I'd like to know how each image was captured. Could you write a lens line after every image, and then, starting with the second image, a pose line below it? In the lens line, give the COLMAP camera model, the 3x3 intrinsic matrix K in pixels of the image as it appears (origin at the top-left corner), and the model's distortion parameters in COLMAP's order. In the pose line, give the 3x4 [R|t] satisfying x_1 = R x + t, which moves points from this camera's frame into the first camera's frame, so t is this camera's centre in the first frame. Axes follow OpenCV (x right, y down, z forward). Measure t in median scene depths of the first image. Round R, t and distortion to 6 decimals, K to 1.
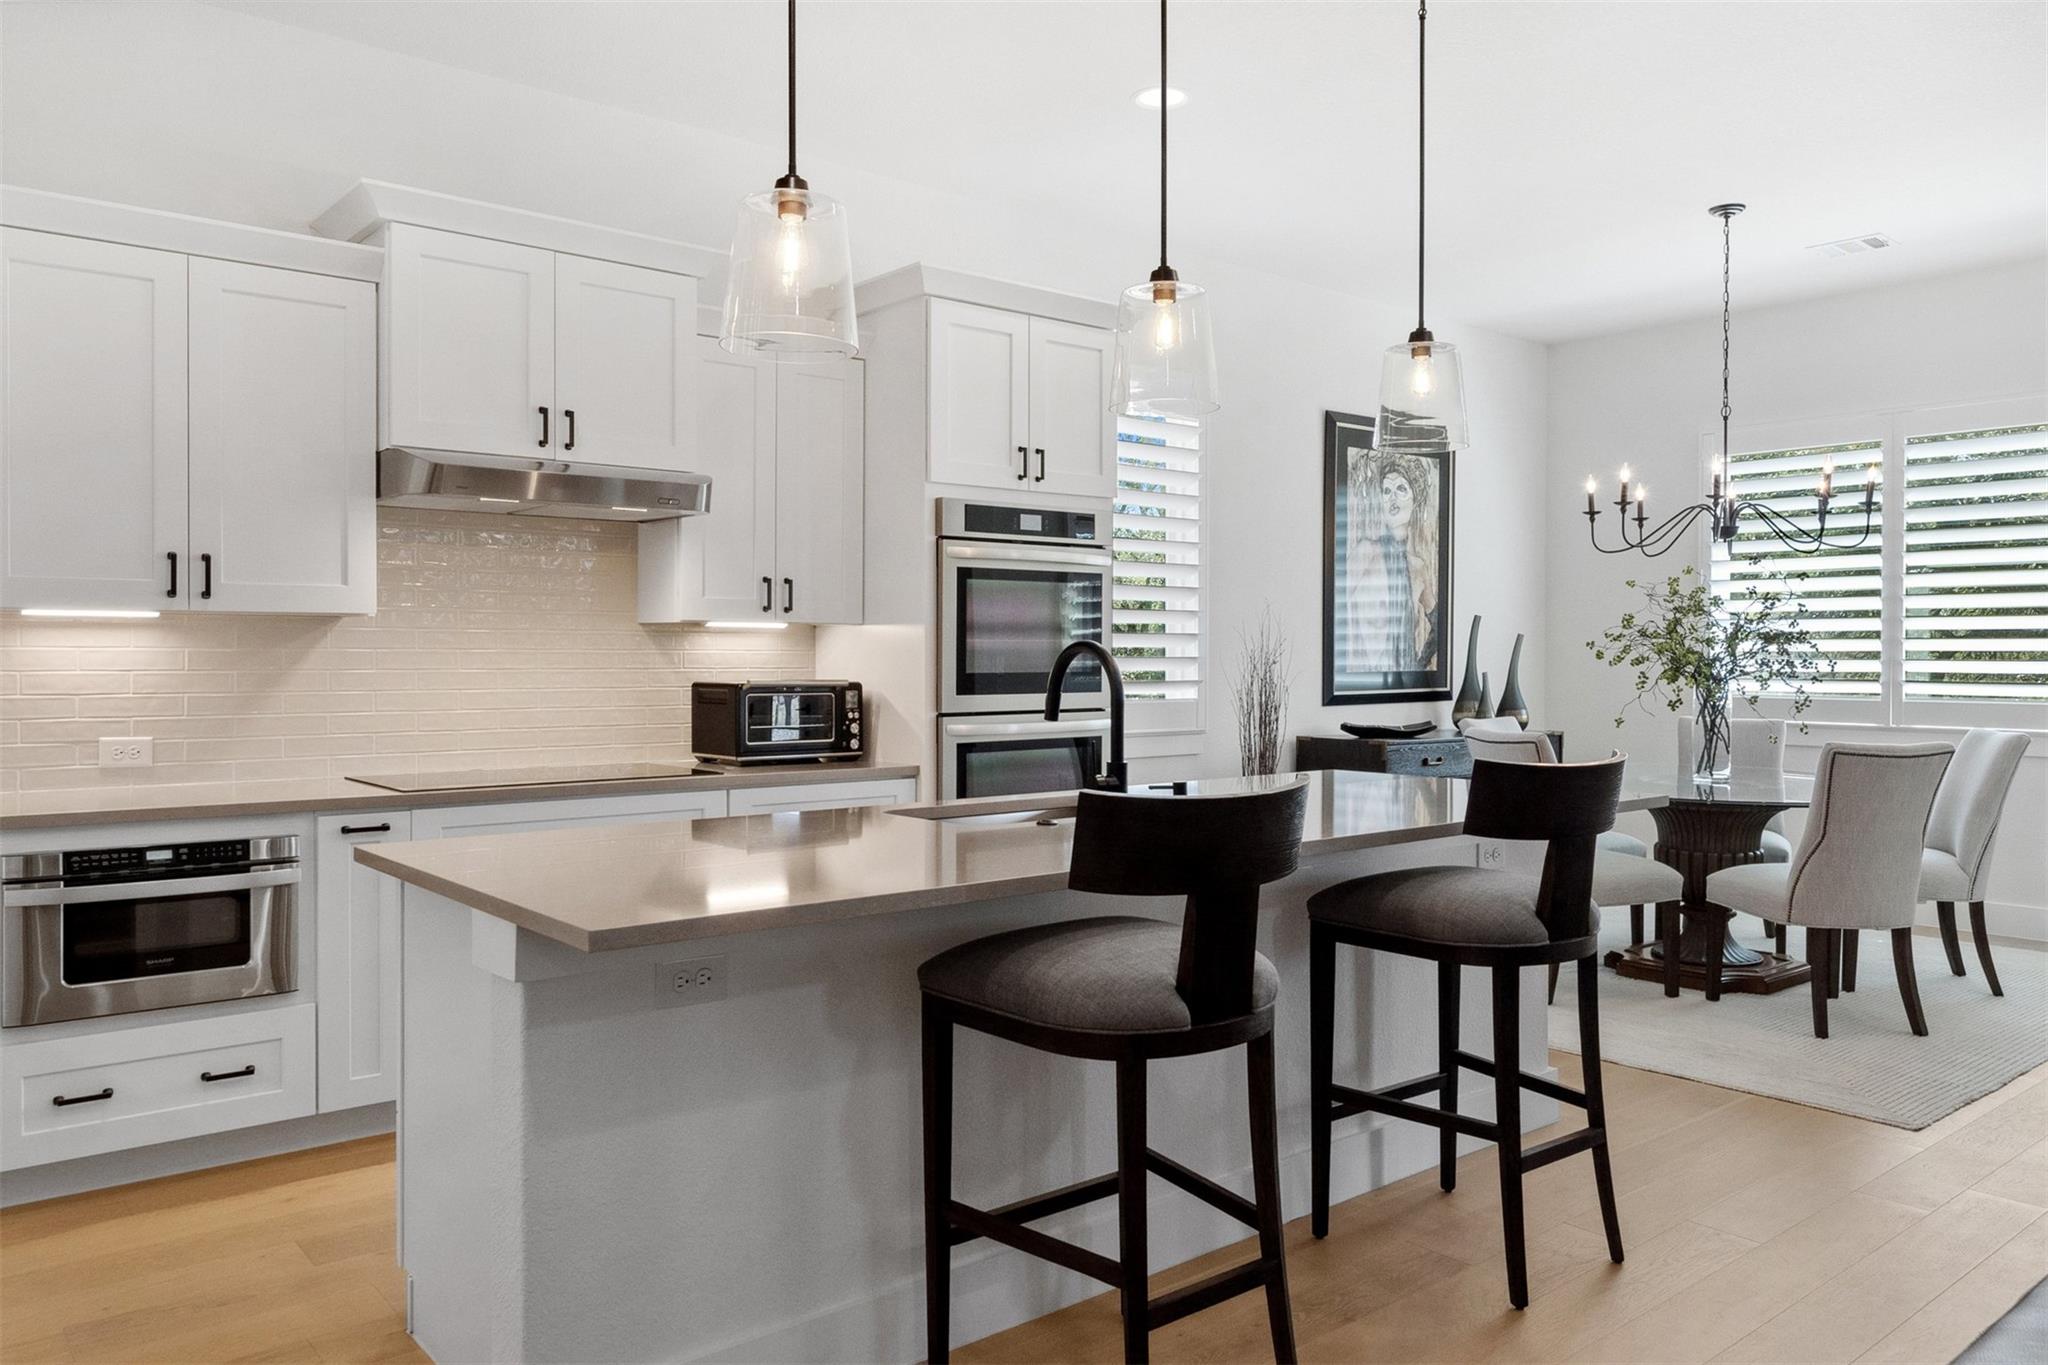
lens RADIAL K [[1411.0, 0, 1023.4], [0, 1411.0, 735.0], [0, 0, 1]] dist [0.000675, 0.001863]
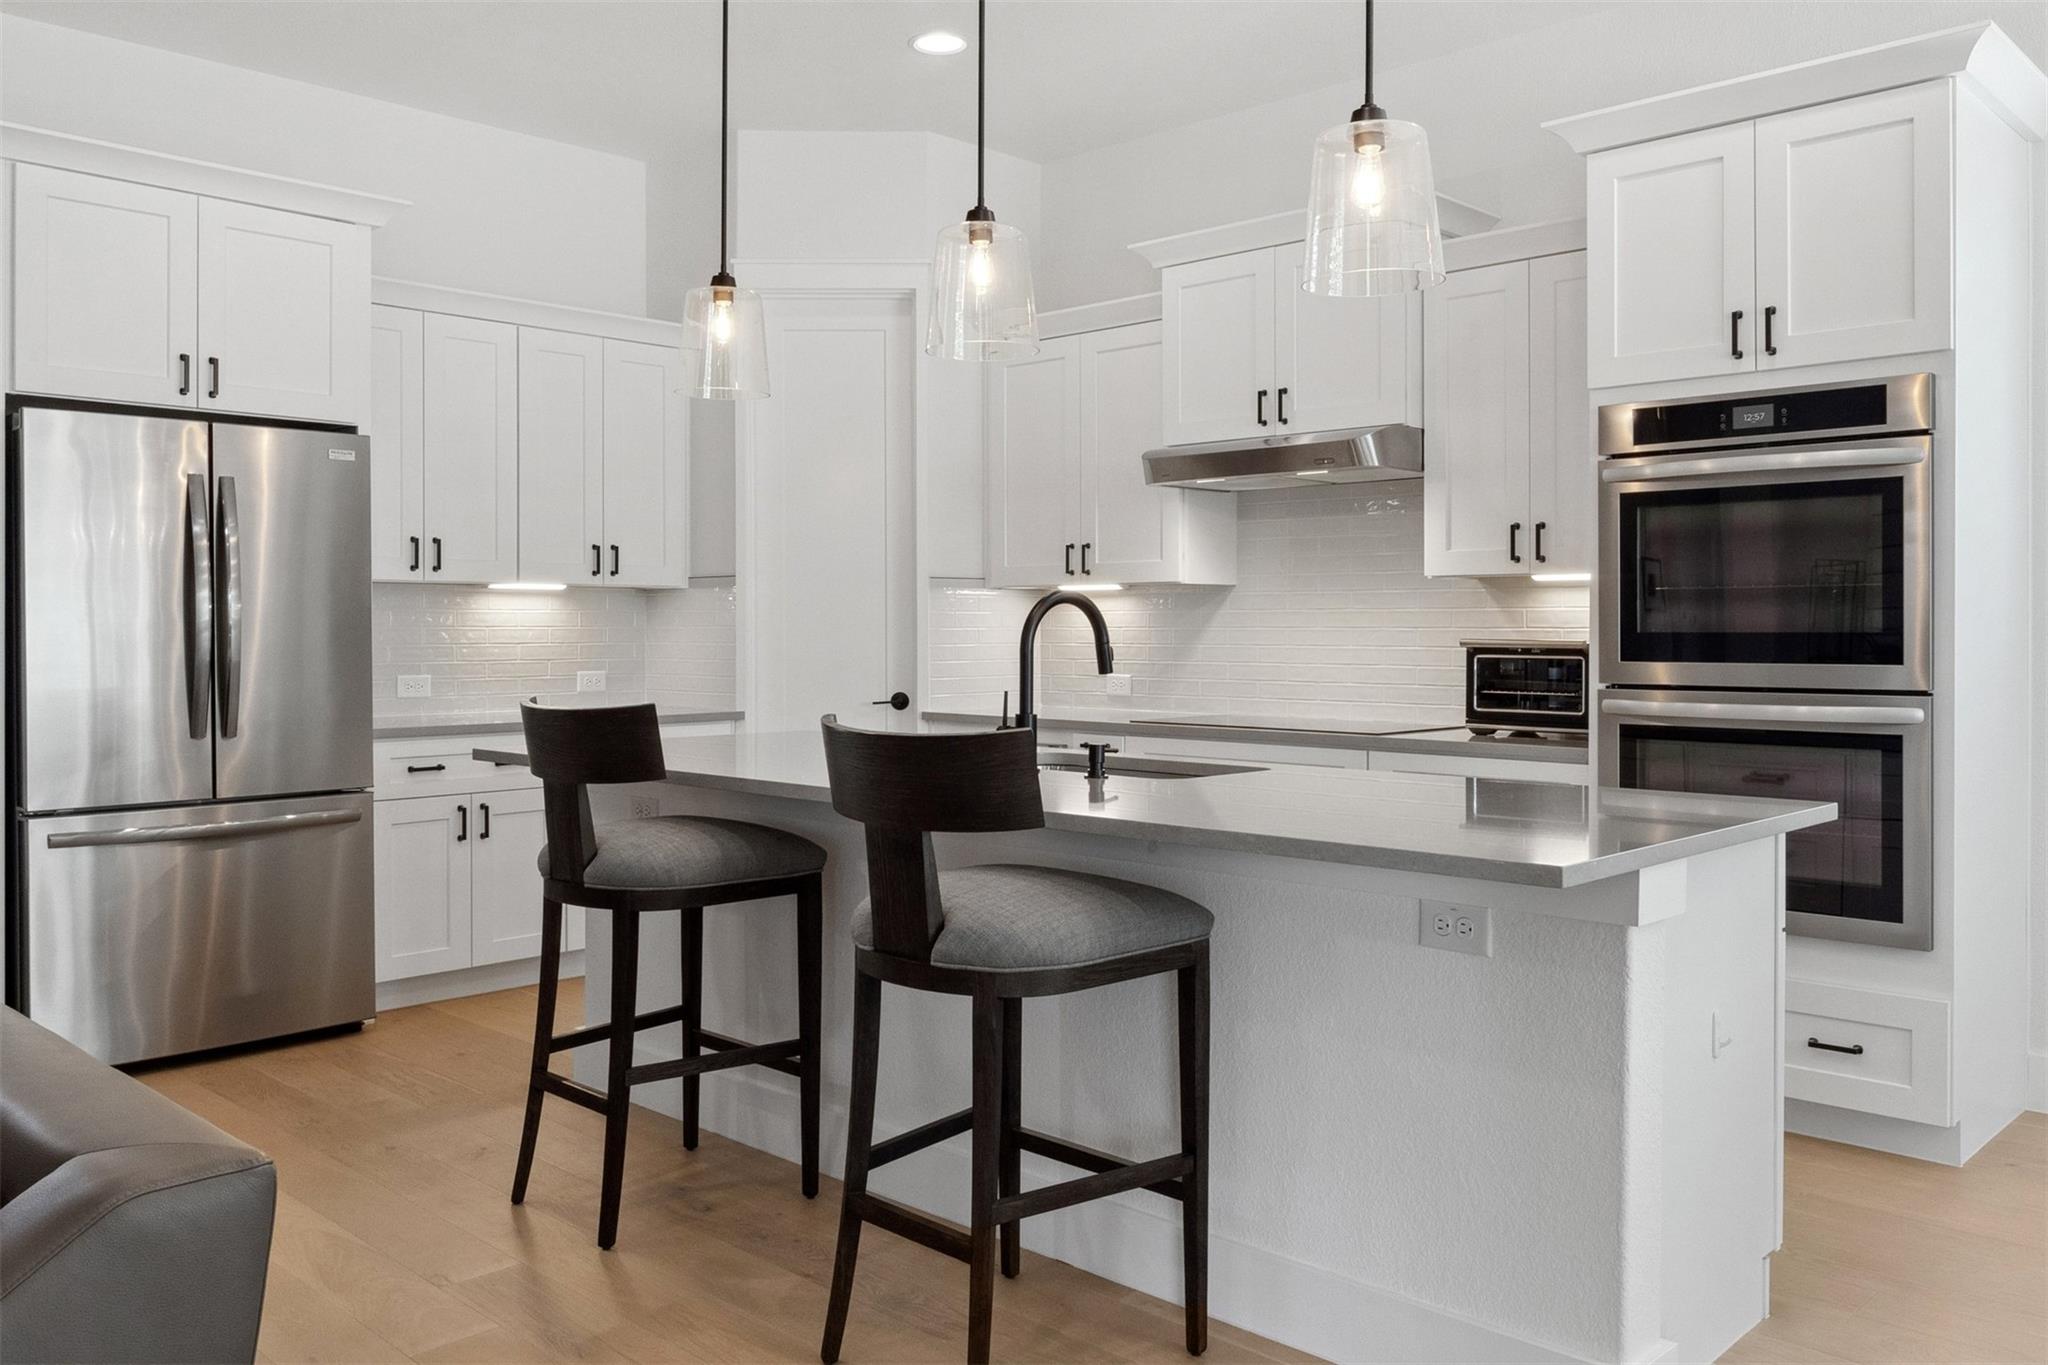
lens RADIAL K [[1634.0, 0, 1024.0], [0, 1634.0, 682.5], [0, 0, 1]] dist [0.003915, 0.003592]
pose [[0.100851, 0.029391, -0.994467, 0.823710], [-0.065302, 0.997604, 0.022861, -0.016701], [0.992756, 0.062636, 0.102529, 0.611182]]
